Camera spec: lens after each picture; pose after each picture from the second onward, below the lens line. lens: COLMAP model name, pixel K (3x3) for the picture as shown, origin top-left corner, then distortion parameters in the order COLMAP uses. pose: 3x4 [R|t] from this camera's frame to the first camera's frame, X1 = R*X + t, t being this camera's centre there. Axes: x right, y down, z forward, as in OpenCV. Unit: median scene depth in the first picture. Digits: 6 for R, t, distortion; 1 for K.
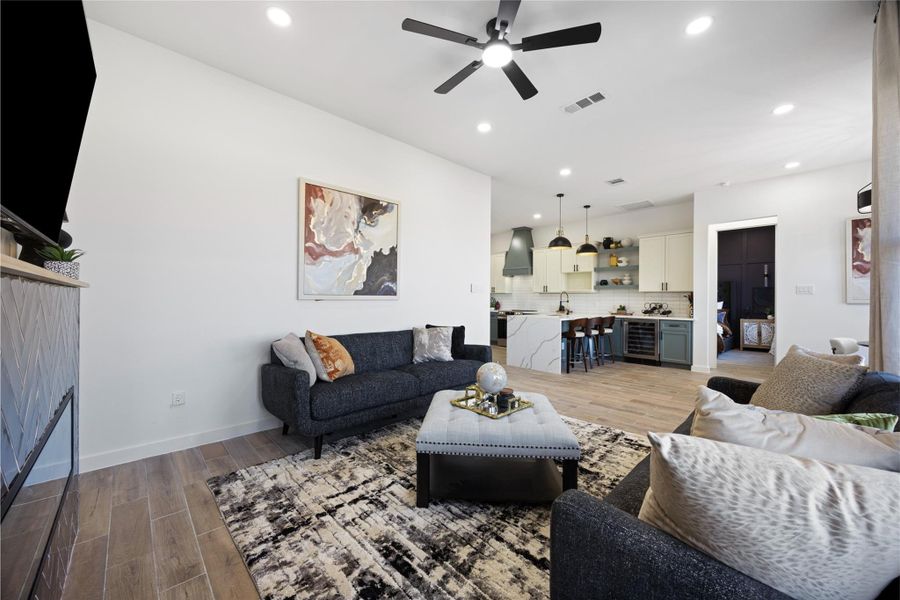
lens RADIAL K [[342.4, 0, 450.9], [0, 342.4, 297.6], [0, 0, 1]] dist [-0.002830, -0.000575]
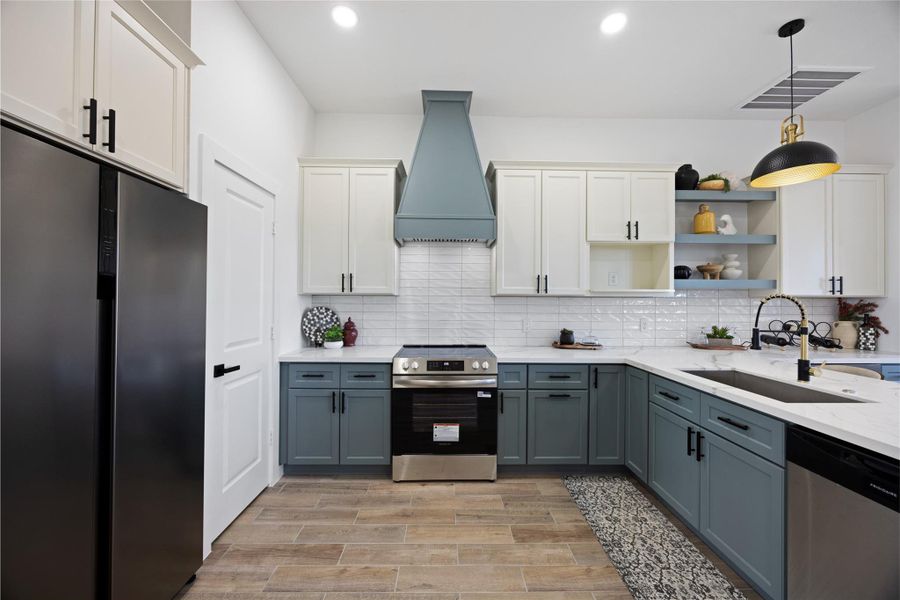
lens RADIAL K [[342.4, 0, 452.8], [0, 342.4, 295.9], [0, 0, 1]] dist [-0.002830, -0.000575]
pose [[0.678323, 0.002747, 0.734759, -0.053099], [-0.002513, 0.999996, -0.001418, -0.017792], [-0.734759, -0.000885, 0.678327, 1.134926]]
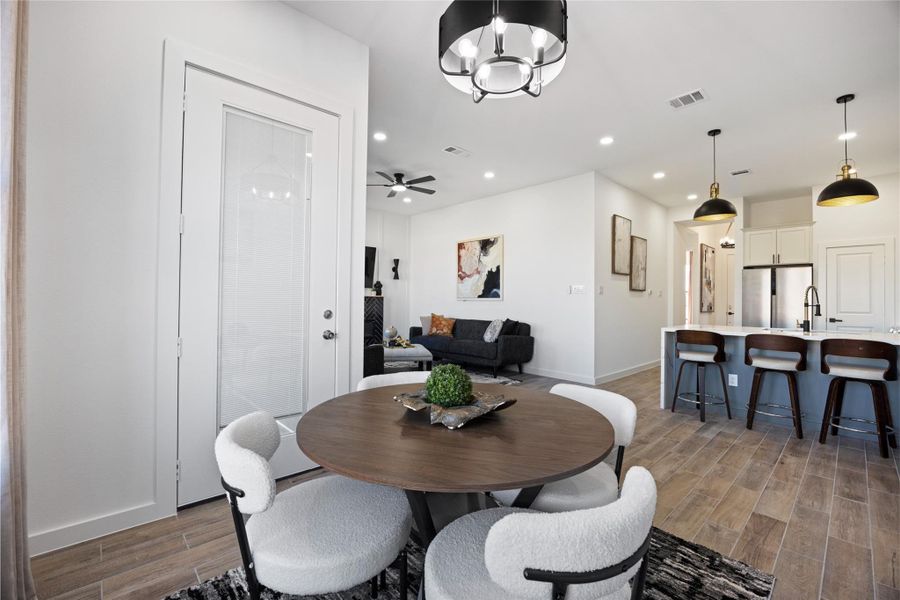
lens RADIAL K [[383.1, 0, 448.1], [0, 383.1, 296.4], [0, 0, 1]] dist [-0.021031, 0.002317]
pose [[-0.018897, -0.018778, -0.999645, 1.011209], [-0.006849, 0.999803, -0.018651, 0.013641], [0.999798, 0.006494, -0.019022, 0.535205]]
